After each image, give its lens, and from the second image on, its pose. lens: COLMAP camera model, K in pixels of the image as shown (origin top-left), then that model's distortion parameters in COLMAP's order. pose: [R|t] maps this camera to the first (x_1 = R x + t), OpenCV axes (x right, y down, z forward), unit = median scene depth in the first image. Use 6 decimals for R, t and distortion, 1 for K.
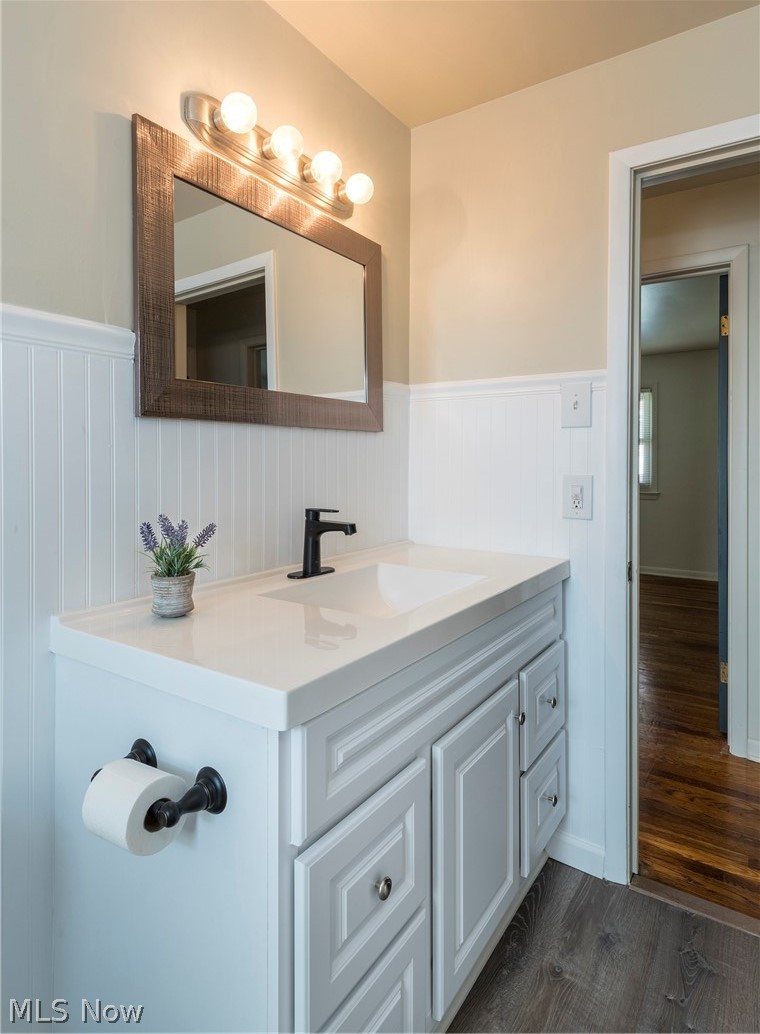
lens RADIAL K [[580.9, 0, 369.9], [0, 580.9, 464.2], [0, 0, 1]] dist [0.001735, -0.001909]
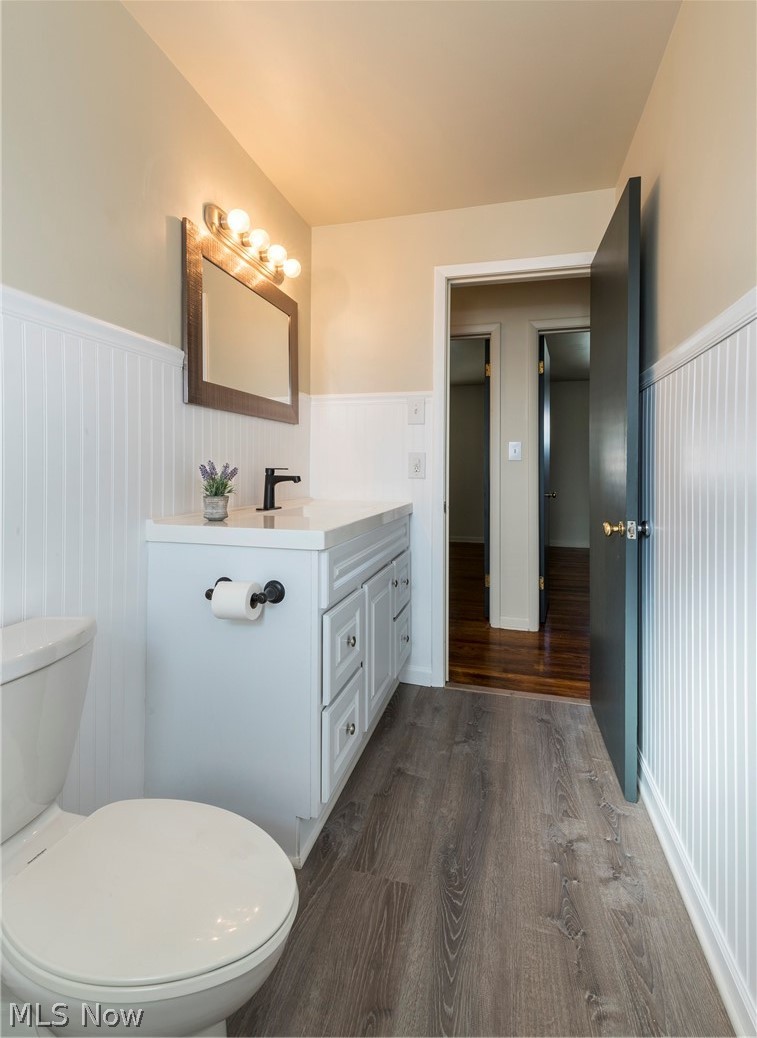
lens RADIAL K [[503.7, 0, 370.6], [0, 503.7, 471.3], [0, 0, 1]] dist [0.003058, 0.000076]
pose [[0.942986, 0.001649, 0.332827, -0.270302], [-0.000766, 0.999996, -0.002784, 0.081089], [-0.332830, 0.002370, 0.942984, -0.357923]]
